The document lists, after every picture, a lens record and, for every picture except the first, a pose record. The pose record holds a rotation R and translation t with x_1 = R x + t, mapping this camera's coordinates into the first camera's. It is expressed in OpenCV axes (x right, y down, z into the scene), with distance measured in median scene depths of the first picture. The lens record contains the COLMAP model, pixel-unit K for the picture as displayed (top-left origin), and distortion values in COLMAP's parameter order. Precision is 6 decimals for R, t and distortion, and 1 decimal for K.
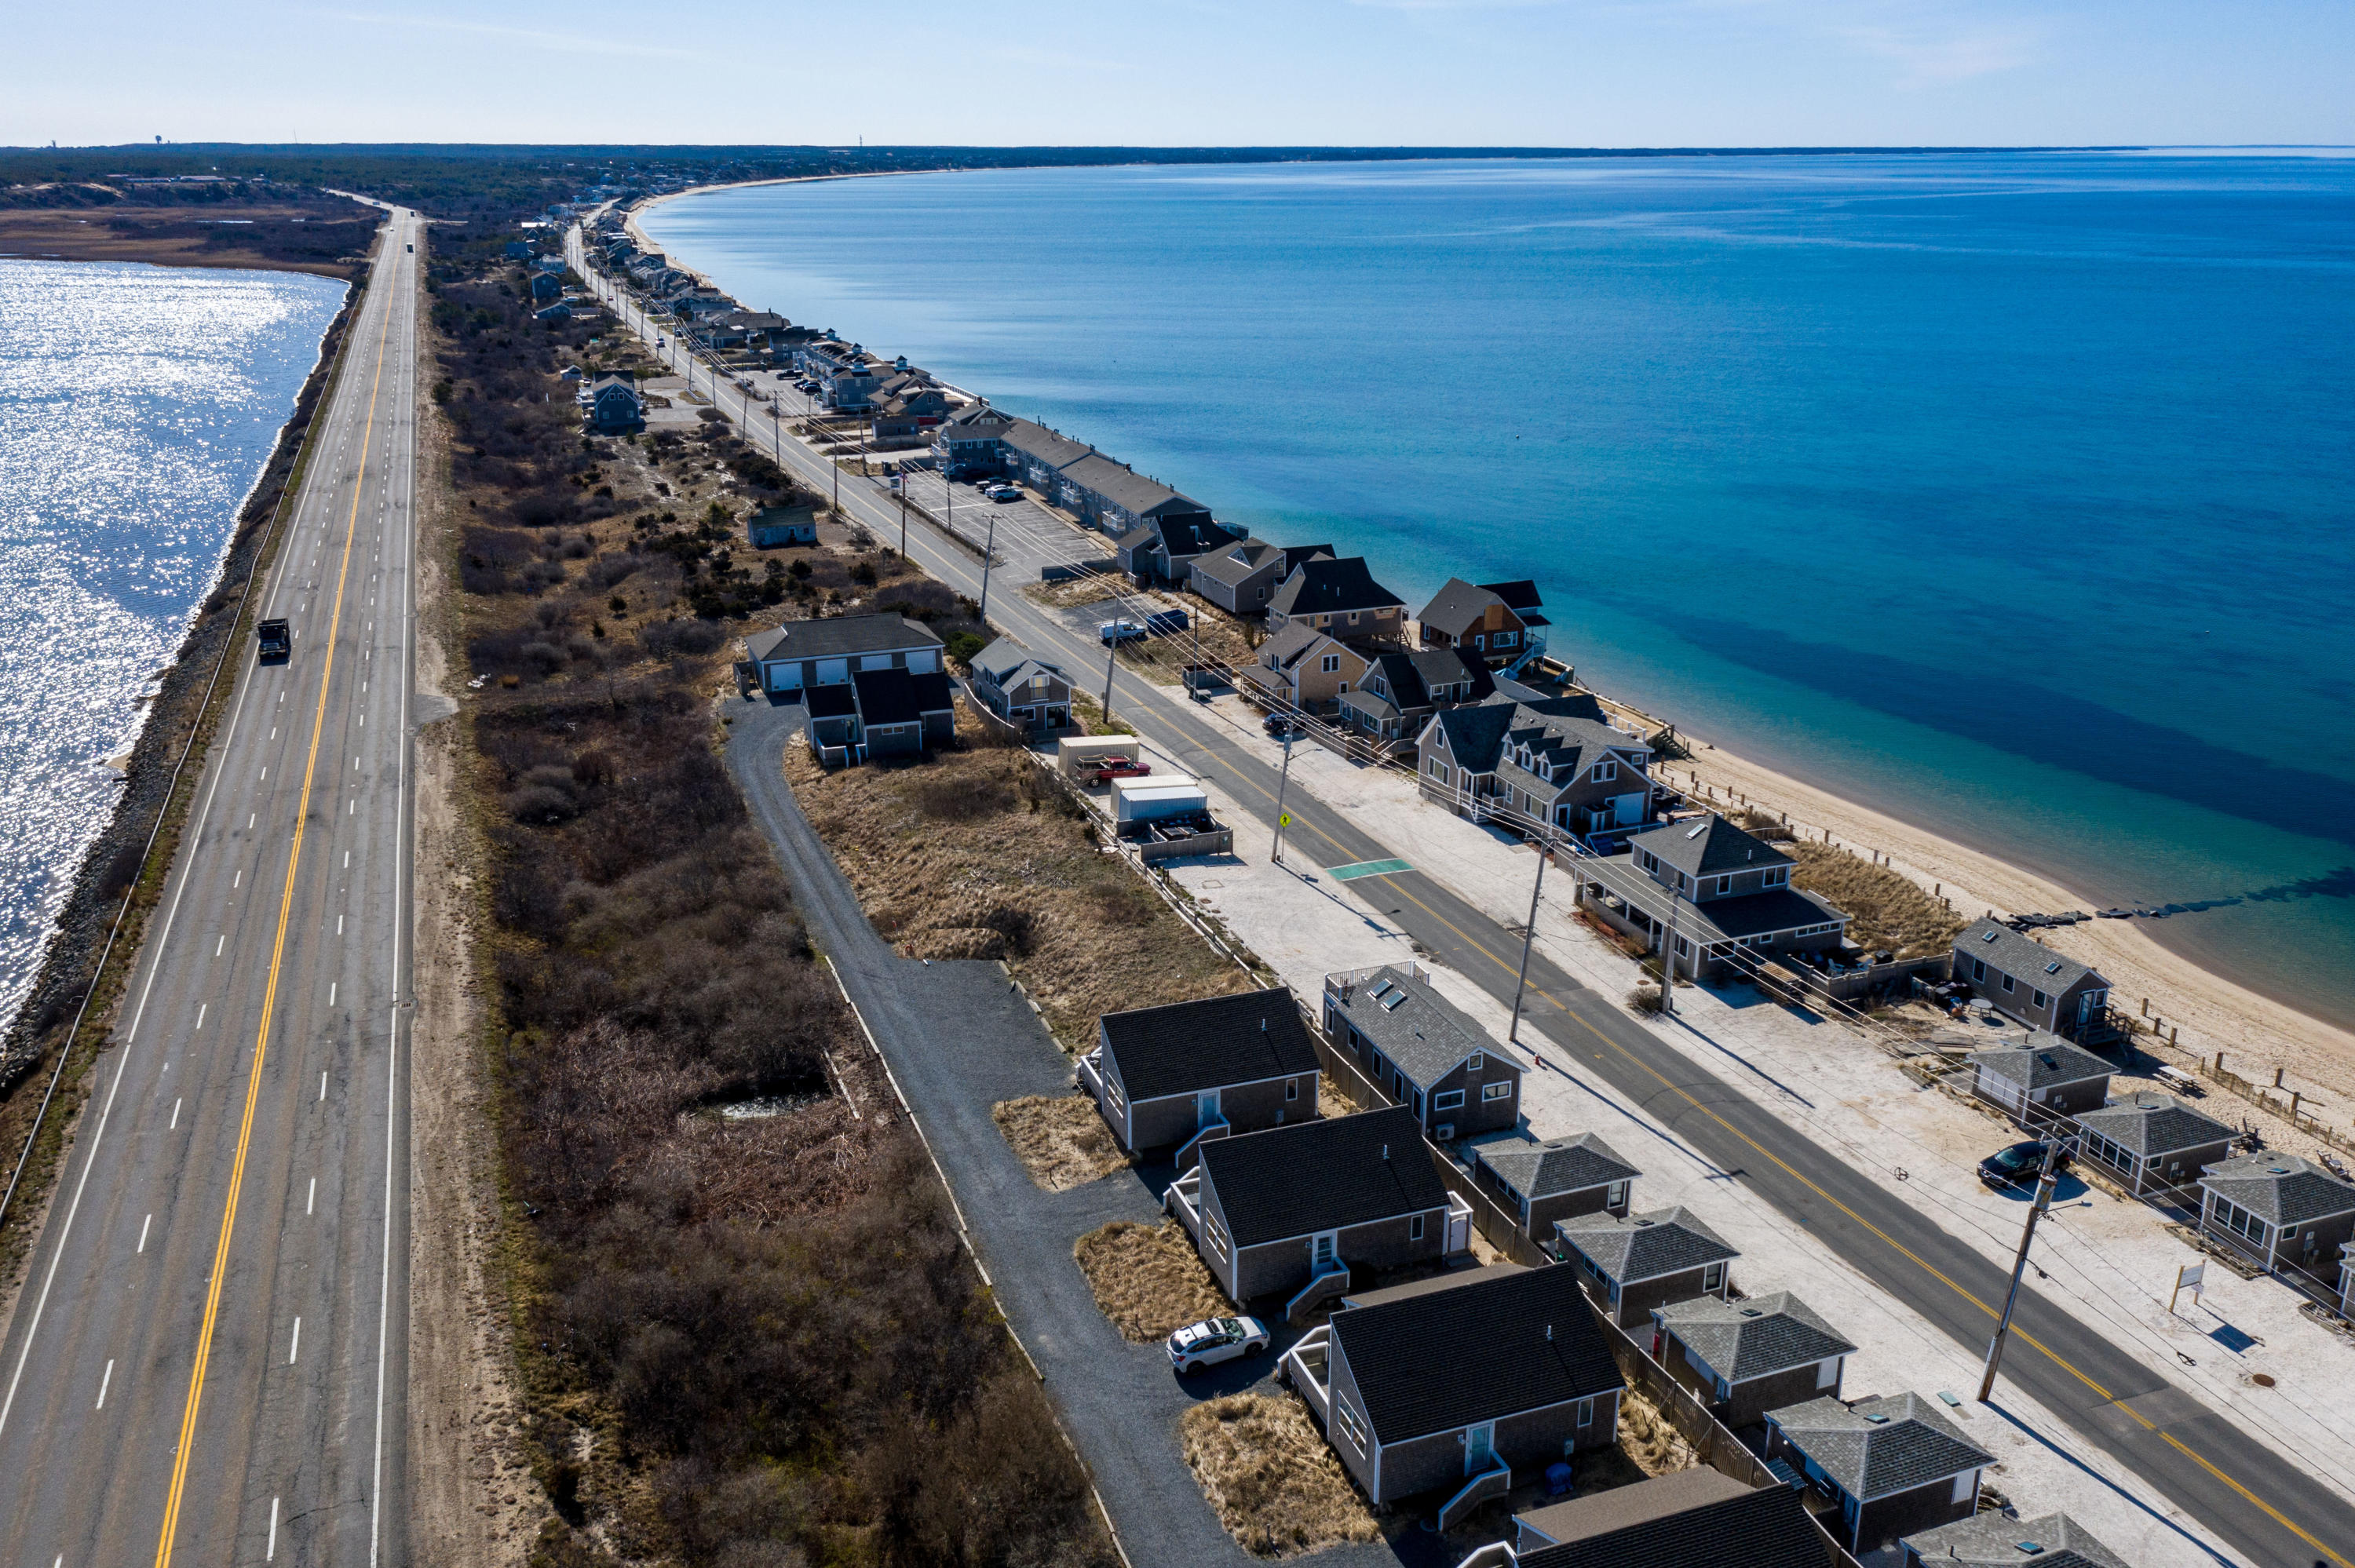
lens RADIAL K [[1917.1, 0, 1199.6], [0, 1917.1, 841.1], [0, 0, 1]] dist [-0.010816, 0.038223]
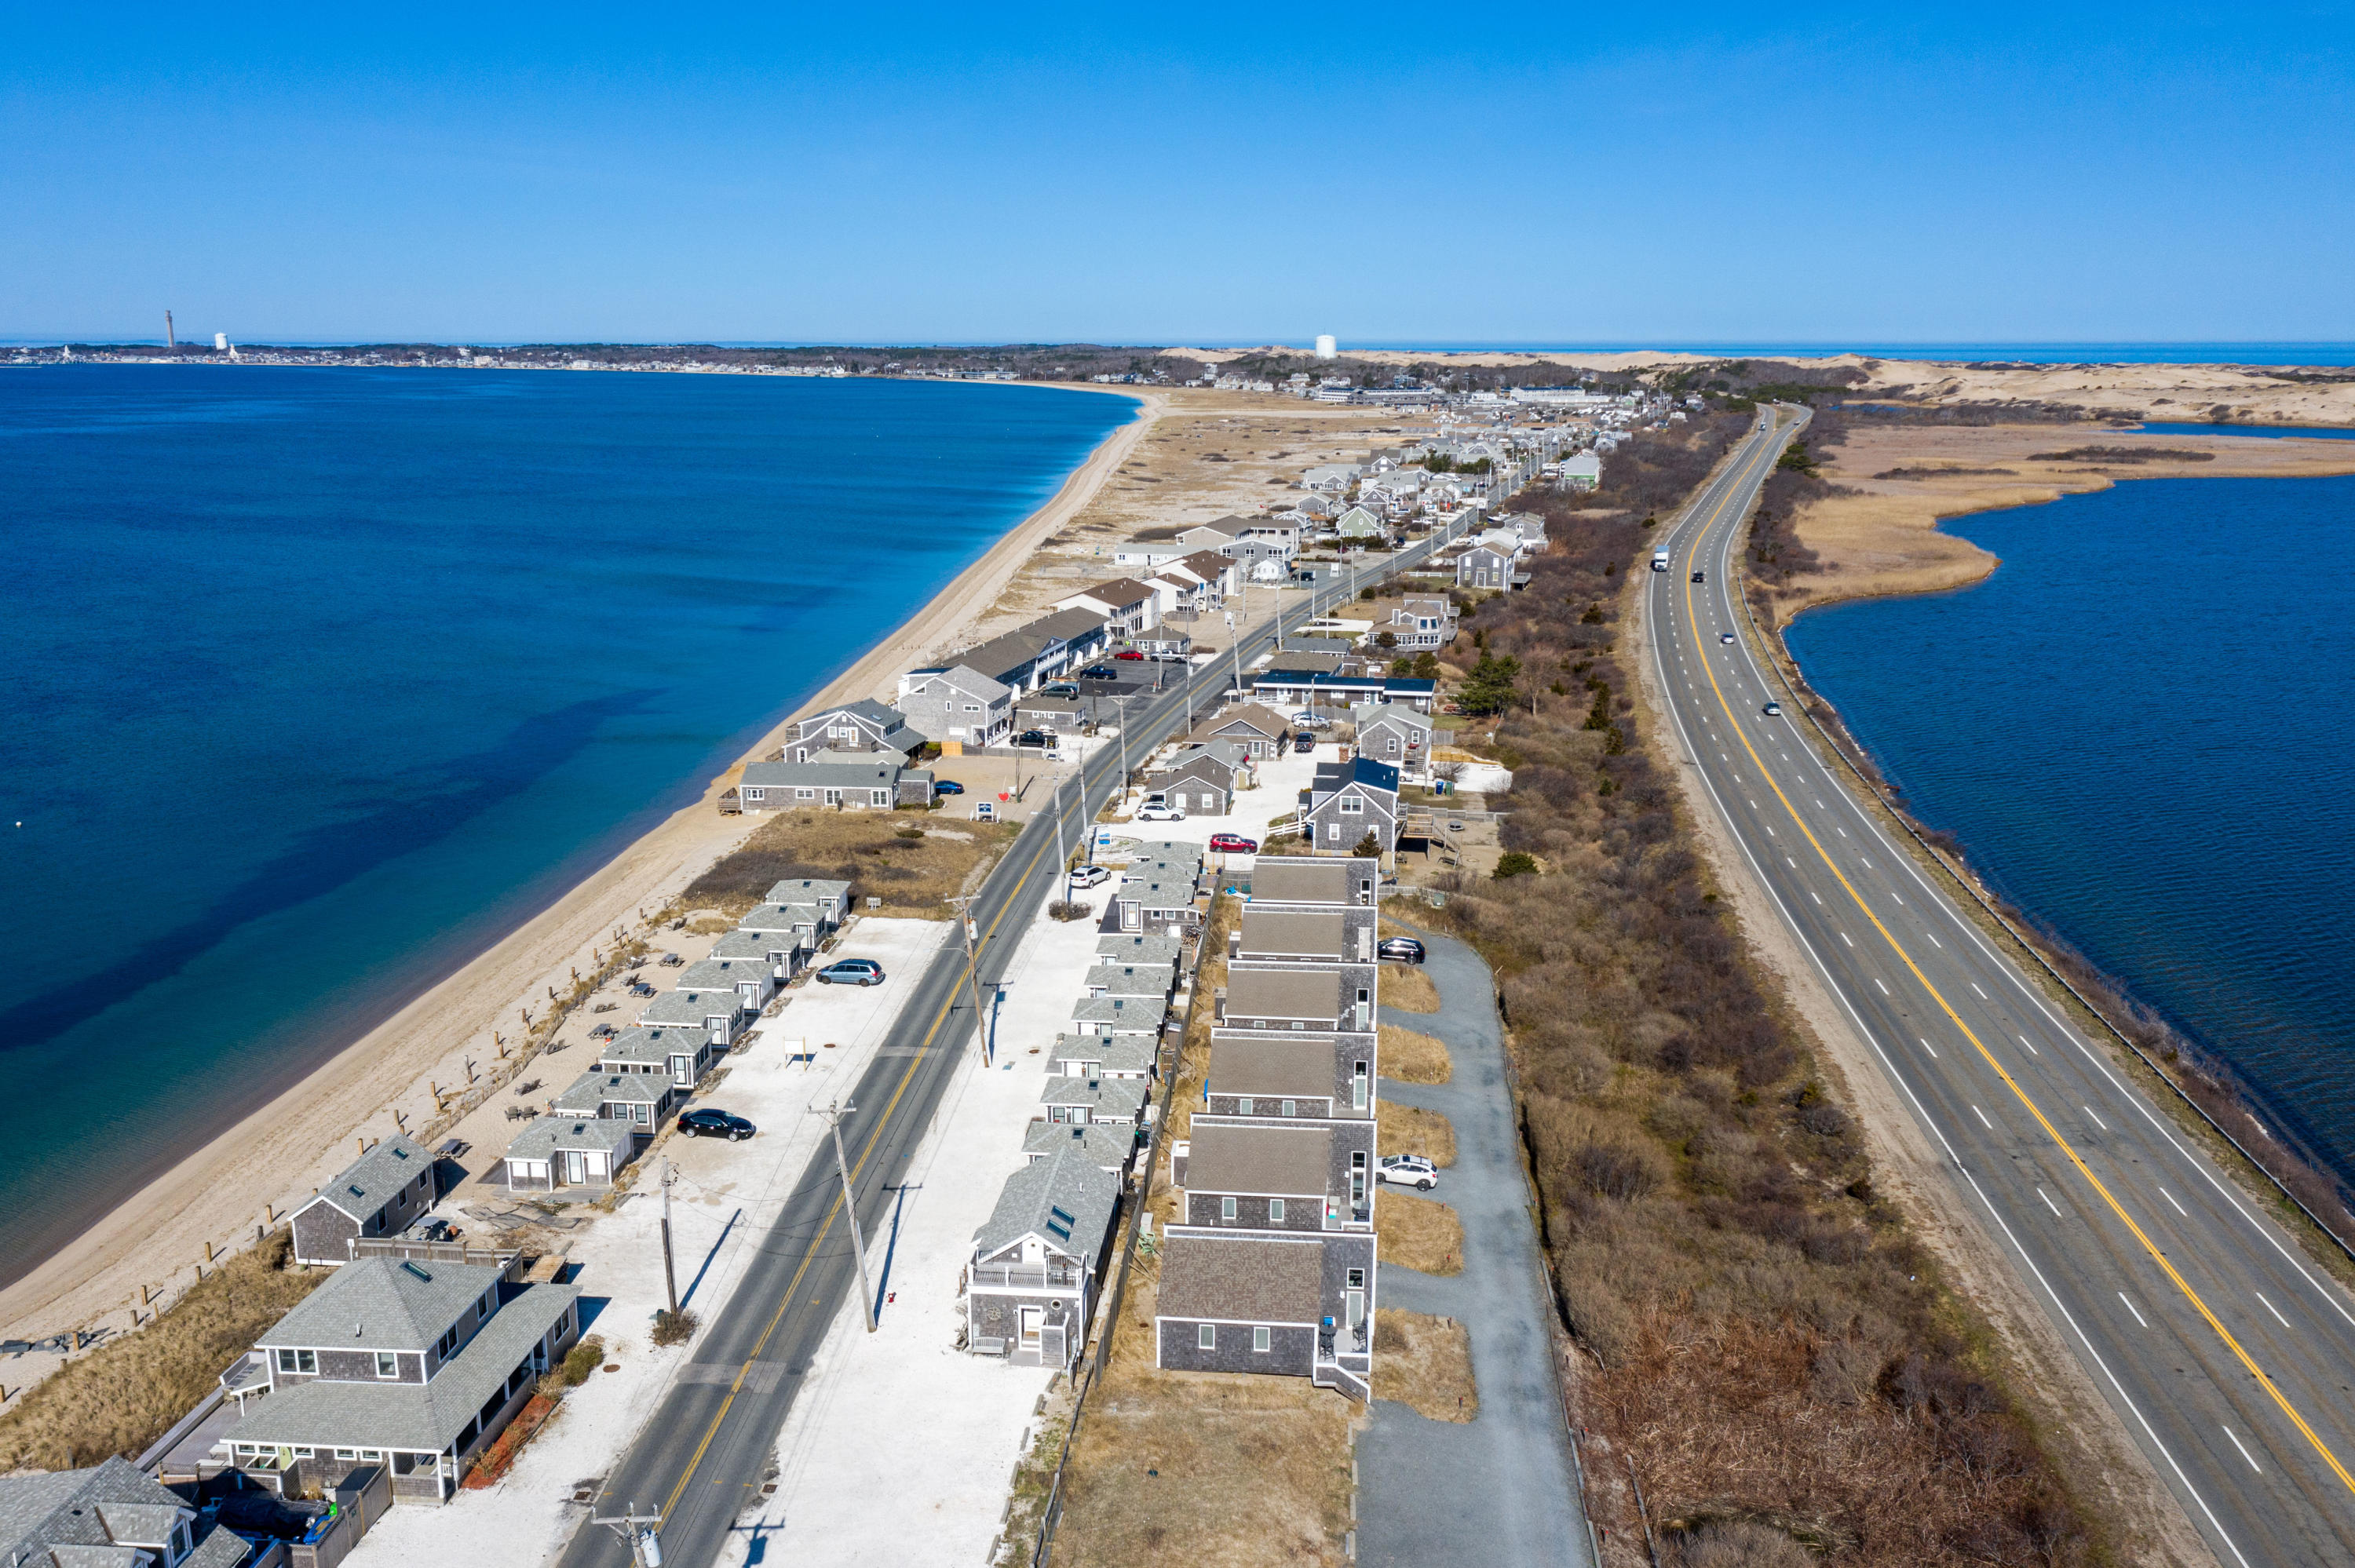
lens RADIAL K [[1917.1, 0, 1199.6], [0, 1917.1, 841.1], [0, 0, 1]] dist [-0.010816, 0.038223]
pose [[-0.898678, -0.110864, 0.424367, -0.253264], [0.148717, 0.833195, 0.532607, -0.420088], [-0.412627, 0.541752, -0.732286, 1.169492]]
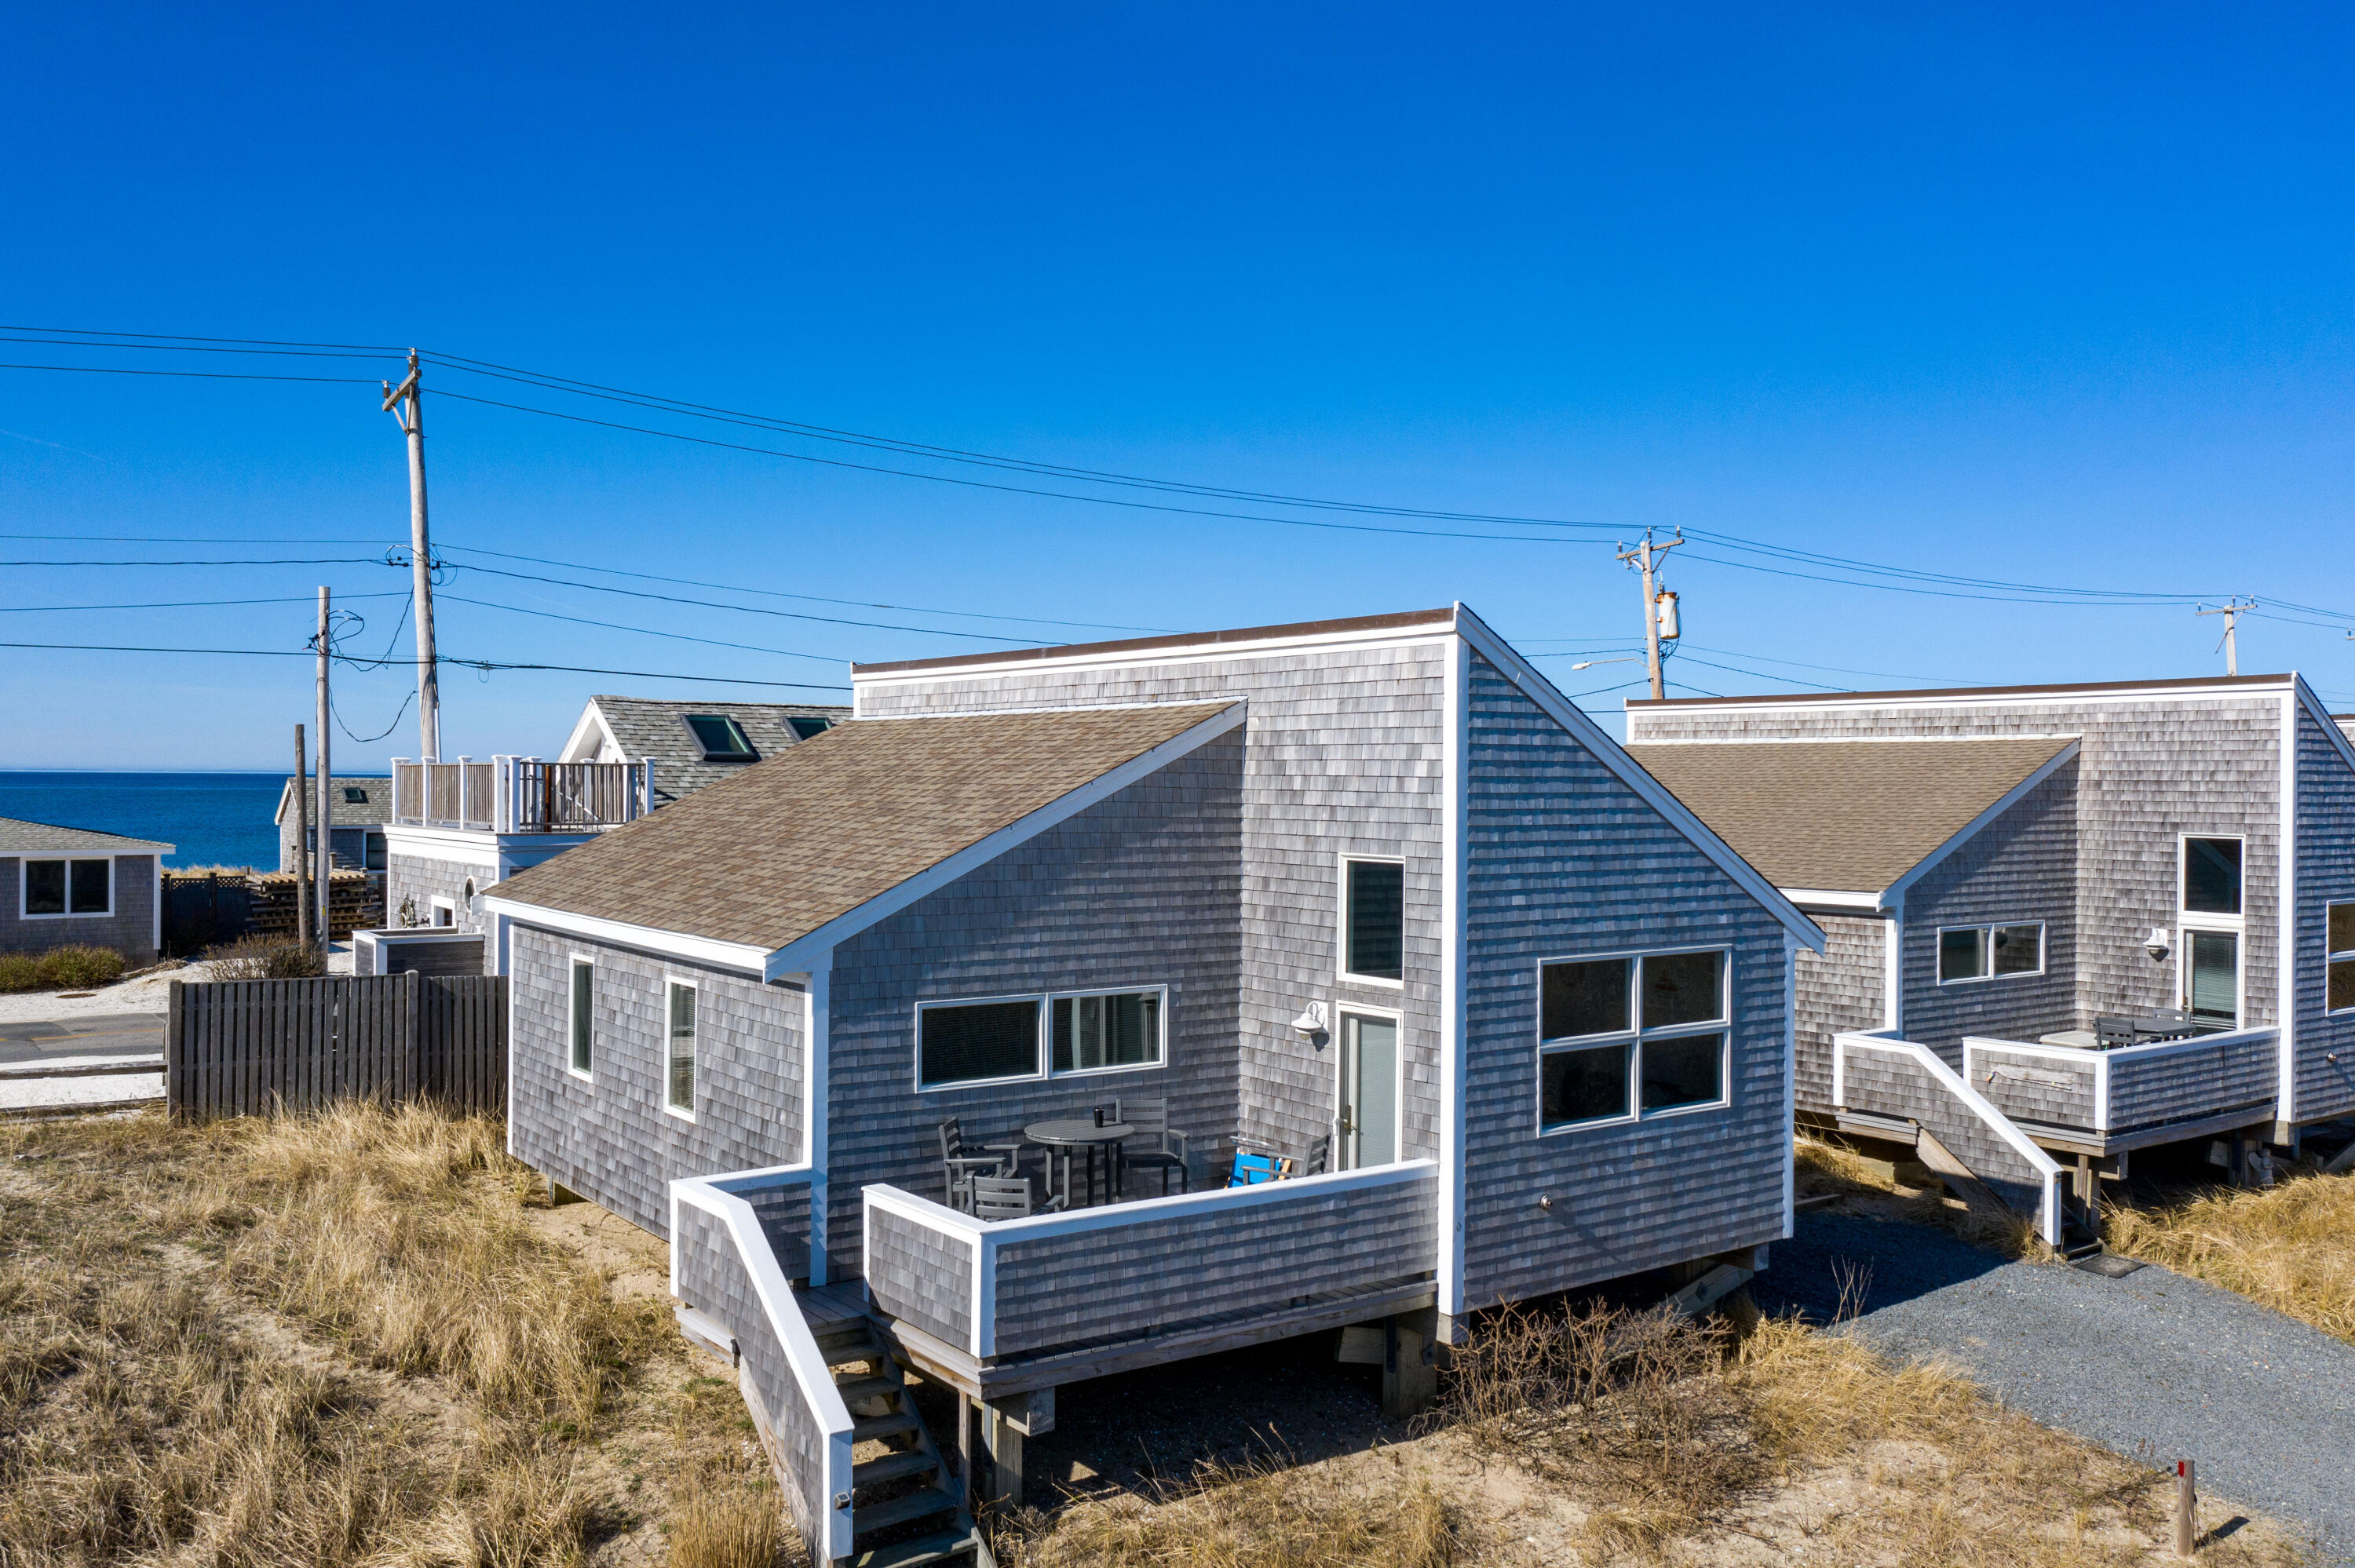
lens RADIAL K [[1861.6, 0, 1184.3], [0, 1861.6, 780.3], [0, 0, 1]] dist [0.007379, 0.015896]
pose [[-0.268014, -0.003589, 0.963408, -0.134999], [0.328298, 0.939802, 0.094831, 0.060197], [-0.905753, 0.341701, -0.250702, 0.765816]]
